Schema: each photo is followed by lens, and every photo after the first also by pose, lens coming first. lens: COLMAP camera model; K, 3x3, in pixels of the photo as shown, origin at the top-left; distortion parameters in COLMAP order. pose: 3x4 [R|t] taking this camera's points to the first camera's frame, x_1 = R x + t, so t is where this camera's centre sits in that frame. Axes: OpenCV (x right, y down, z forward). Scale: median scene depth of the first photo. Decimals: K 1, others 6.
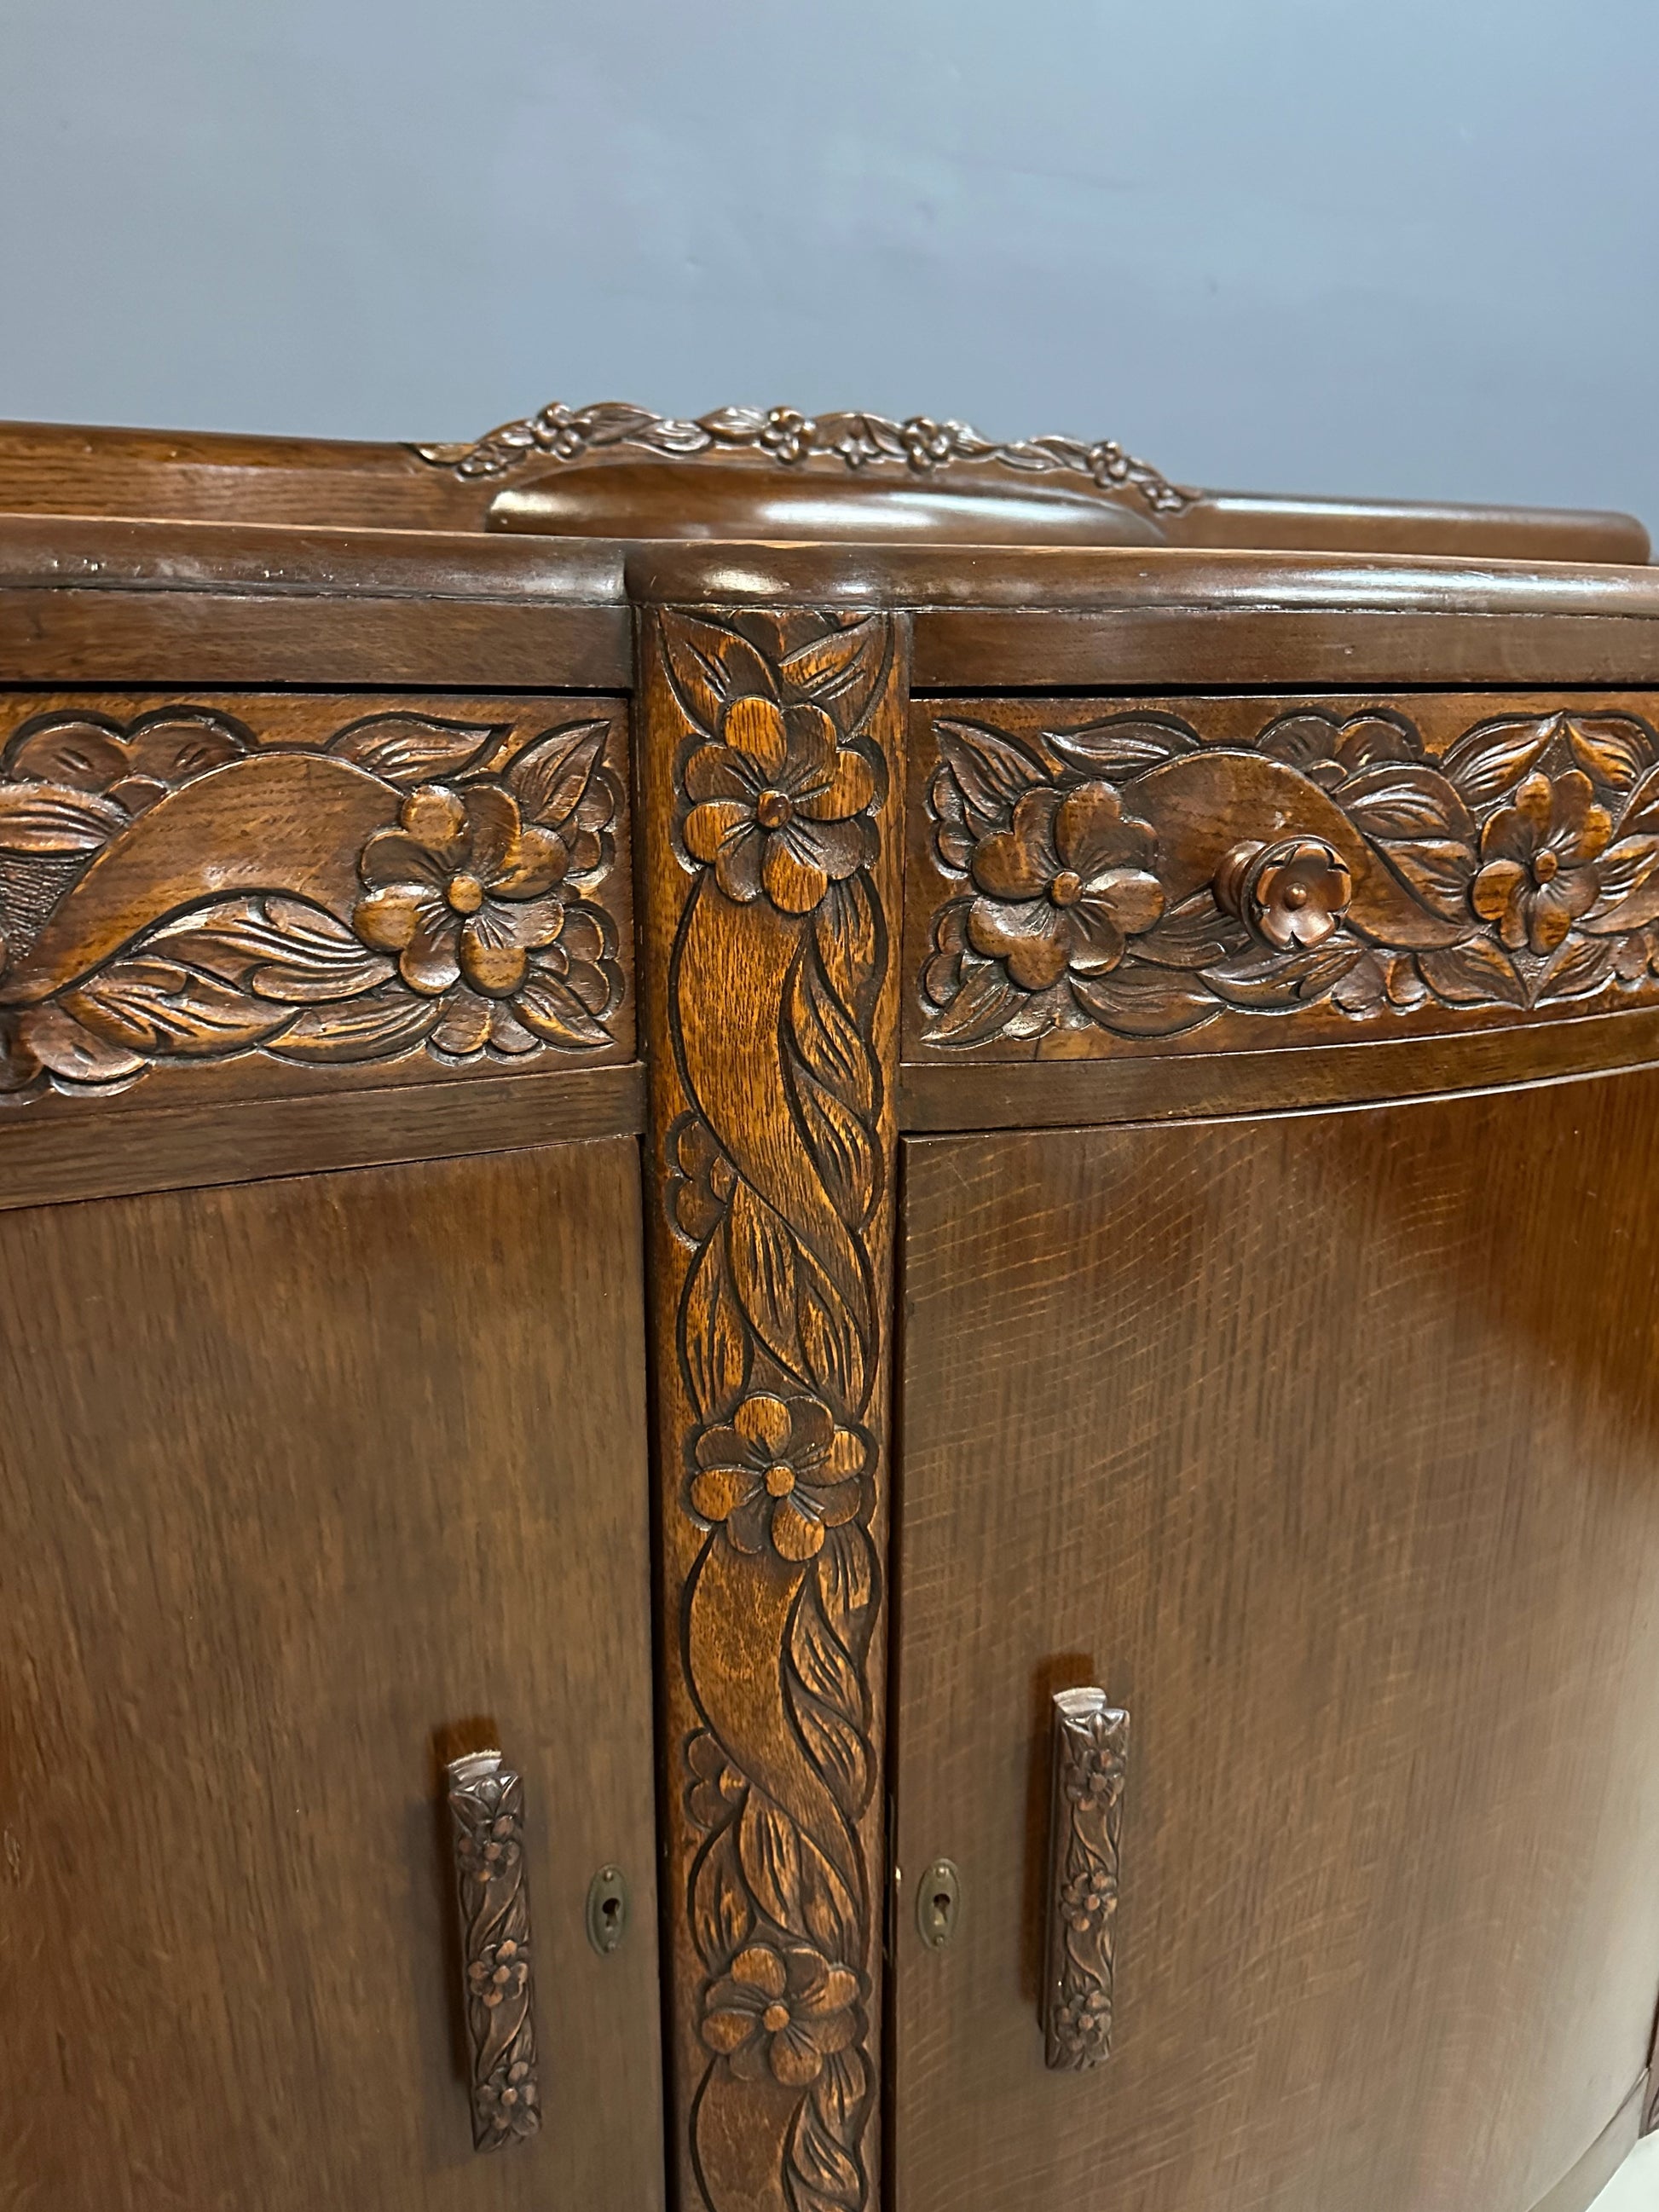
lens RADIAL K [[1637.0, 0, 829.5], [0, 1637.0, 1106.0], [0, 0, 1]] dist [0.060864, -0.123646]
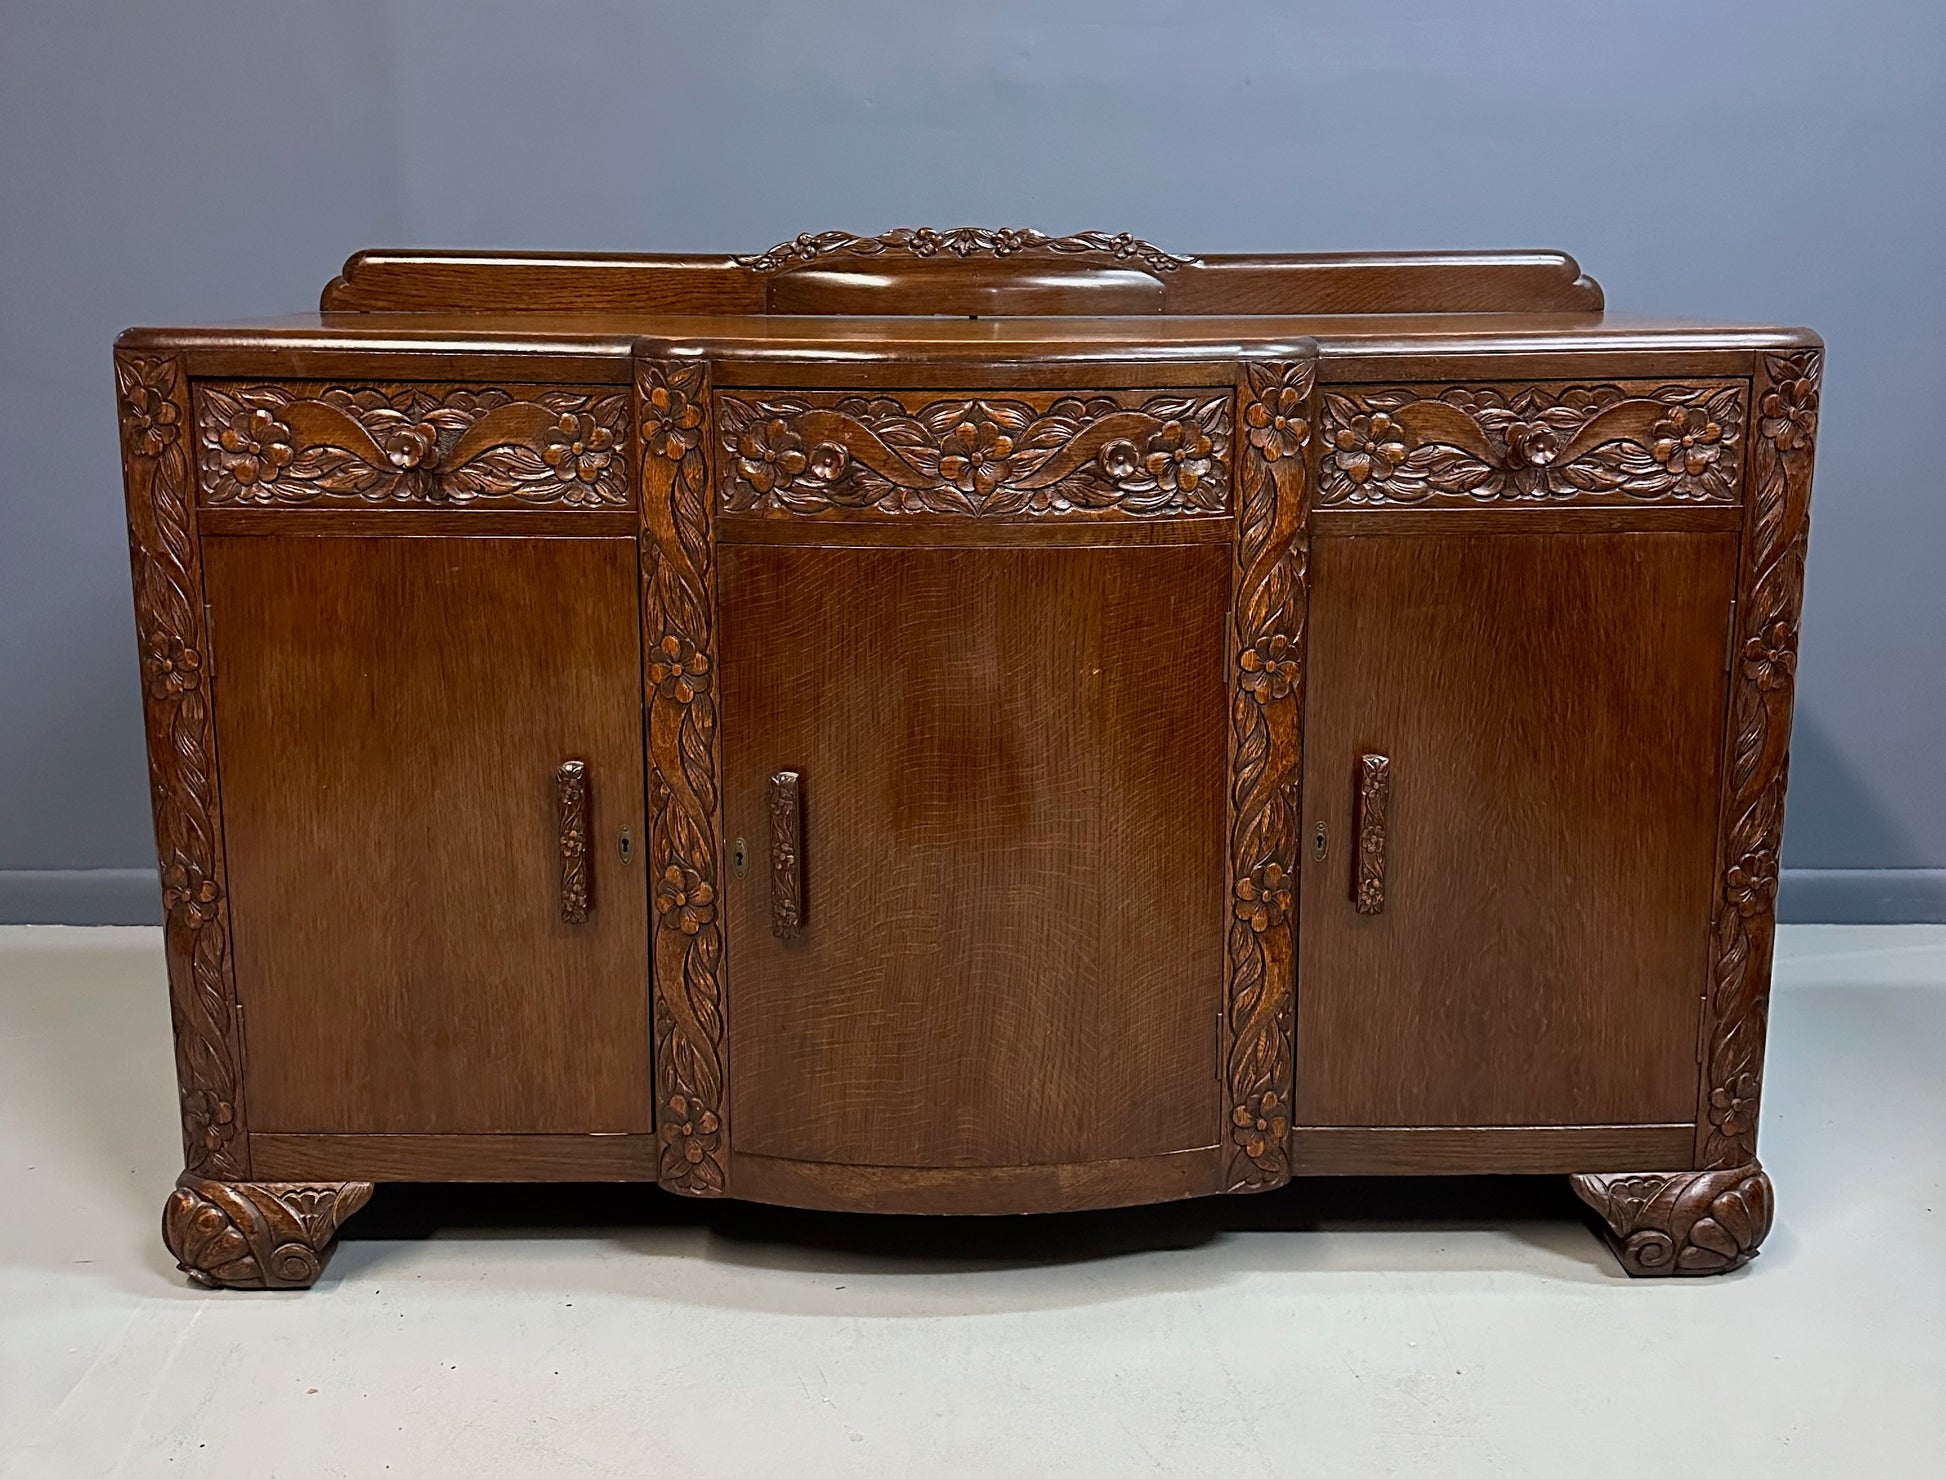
lens RADIAL K [[1833.3, 0, 963.0], [0, 1833.3, 616.8], [0, 0, 1]] dist [0.183179, -0.340024]
pose [[0.909915, 0.071737, -0.408545, 1.638326], [-0.107236, 0.992131, -0.064626, 0.287341], [0.400694, 0.102615, 0.910447, -1.595752]]
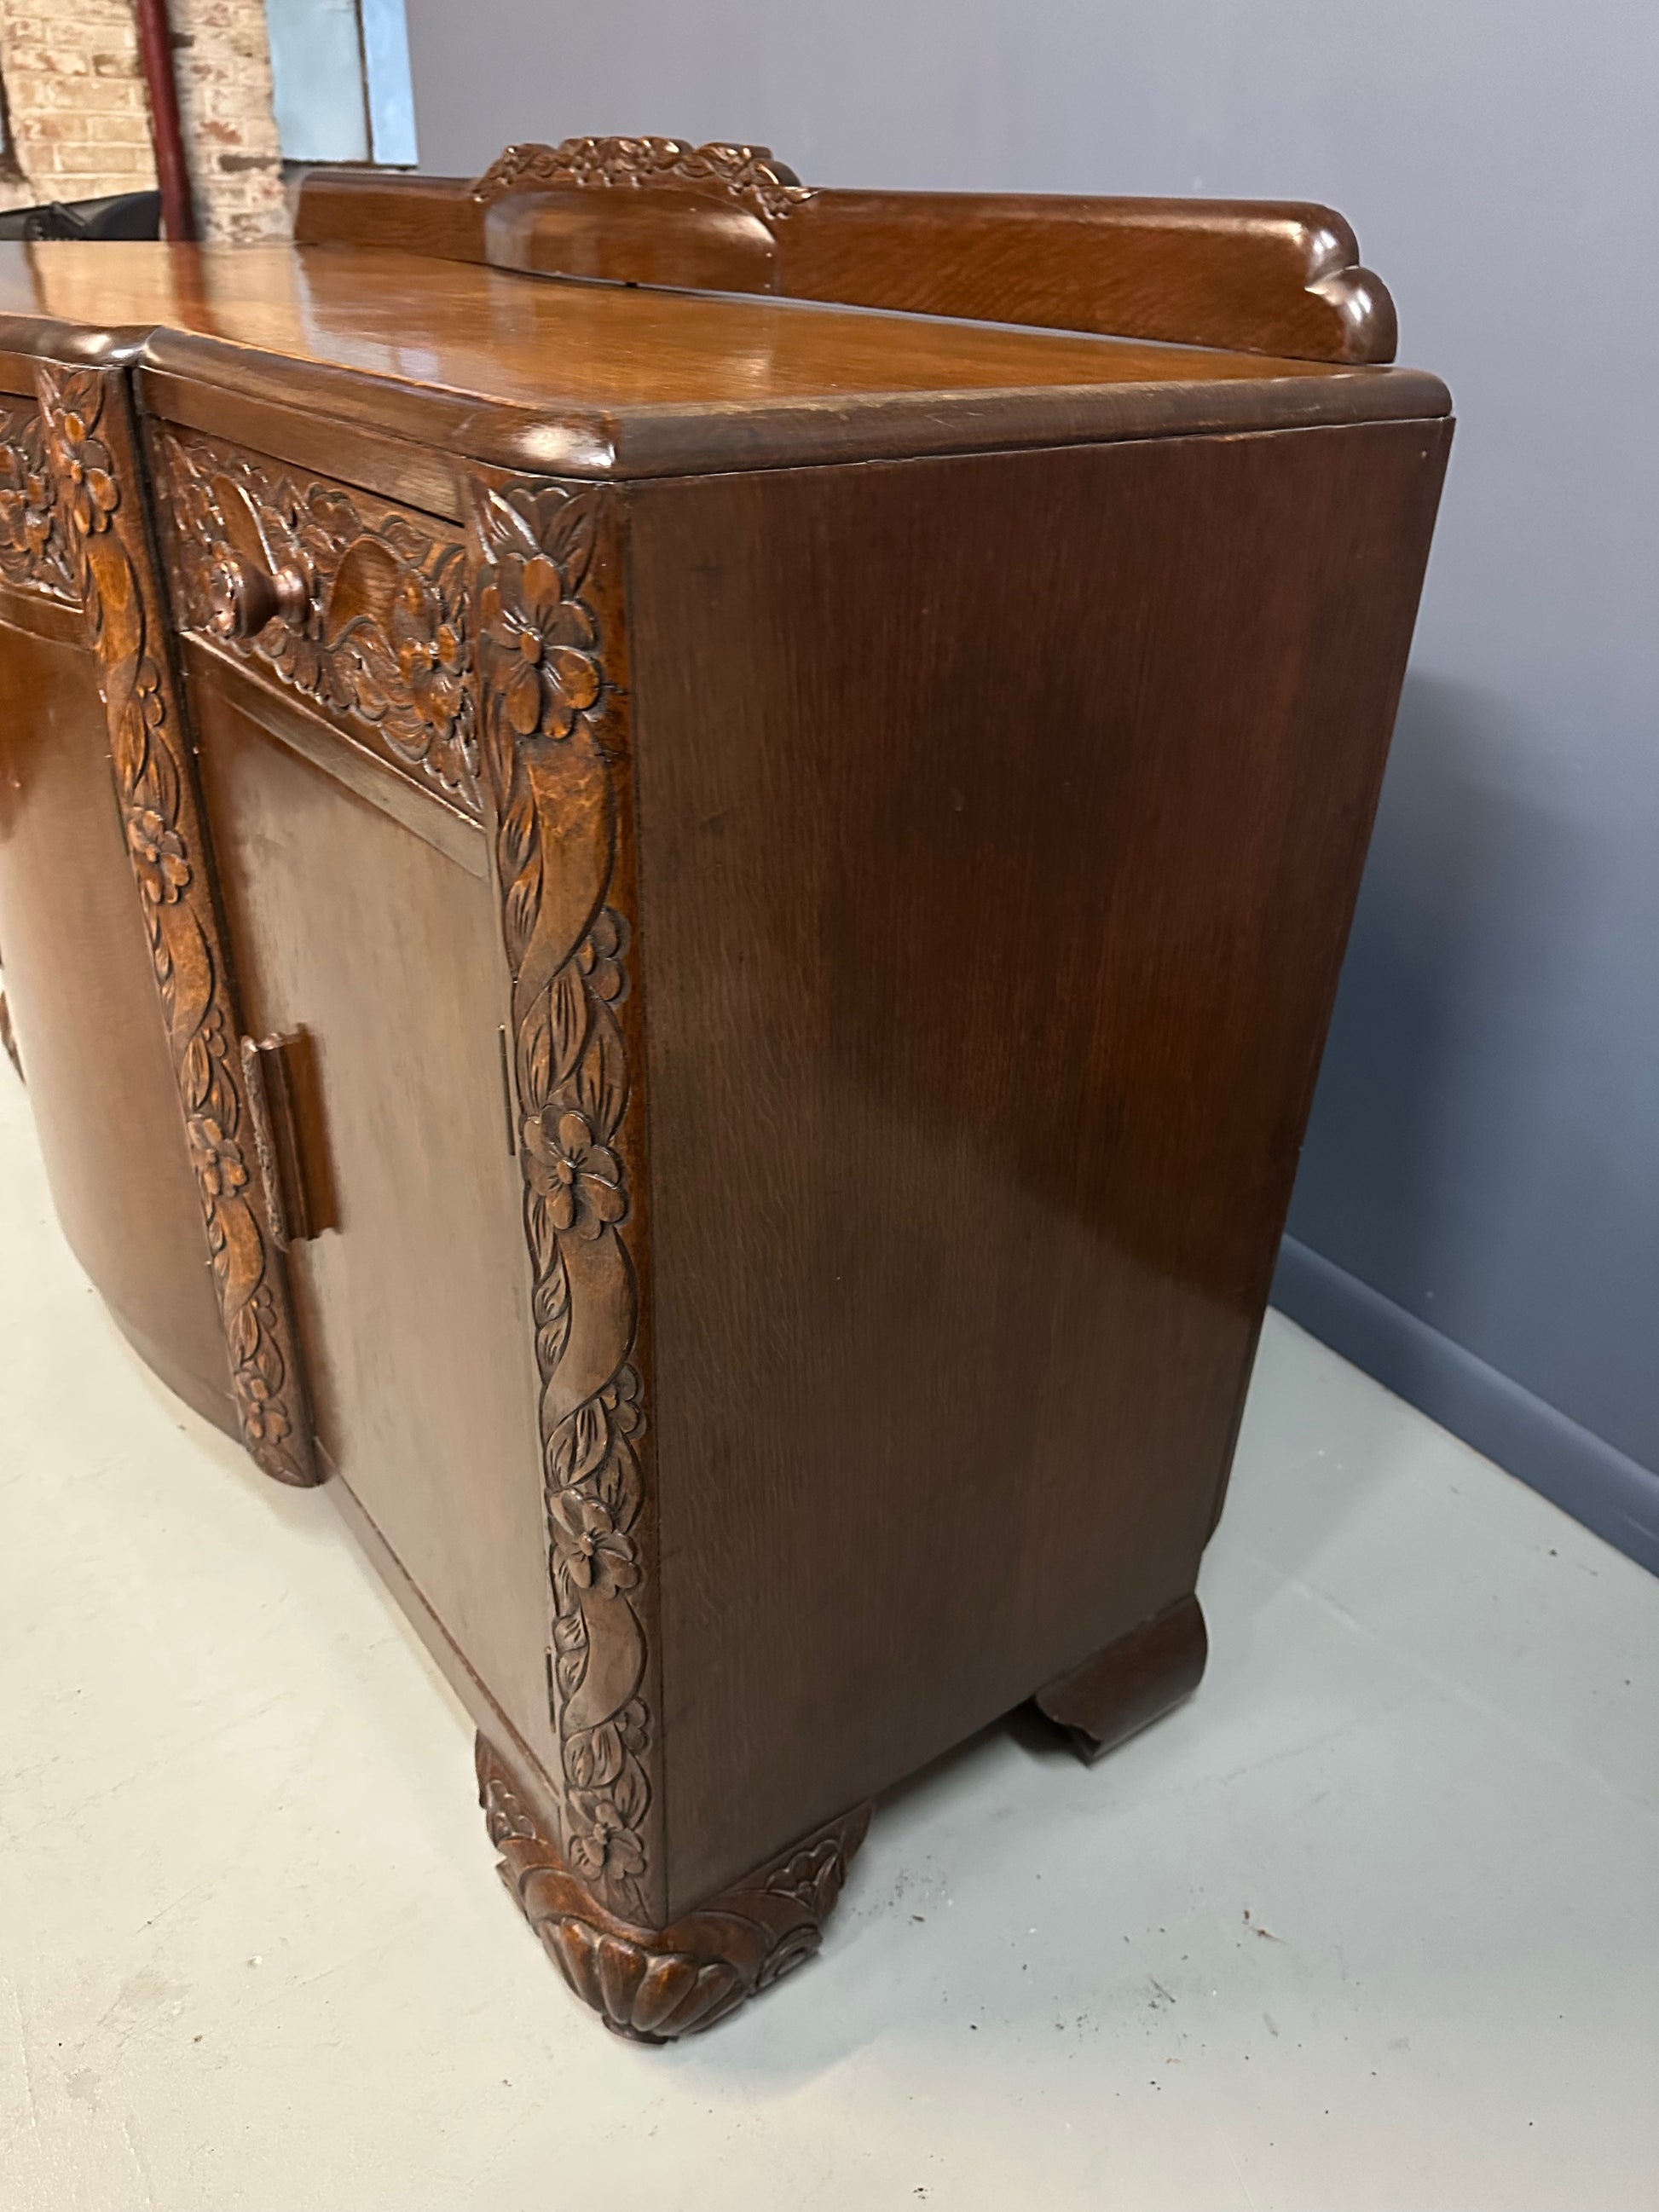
lens RADIAL K [[1588.0, 0, 786.7], [0, 1588.0, 1100.4], [0, 0, 1]] dist [0.053166, -0.108178]
pose [[0.178312, 0.486916, -0.855054, 2.661141], [-0.294875, 0.855485, 0.425669, -0.621070], [0.938751, 0.176232, 0.296122, 1.581915]]
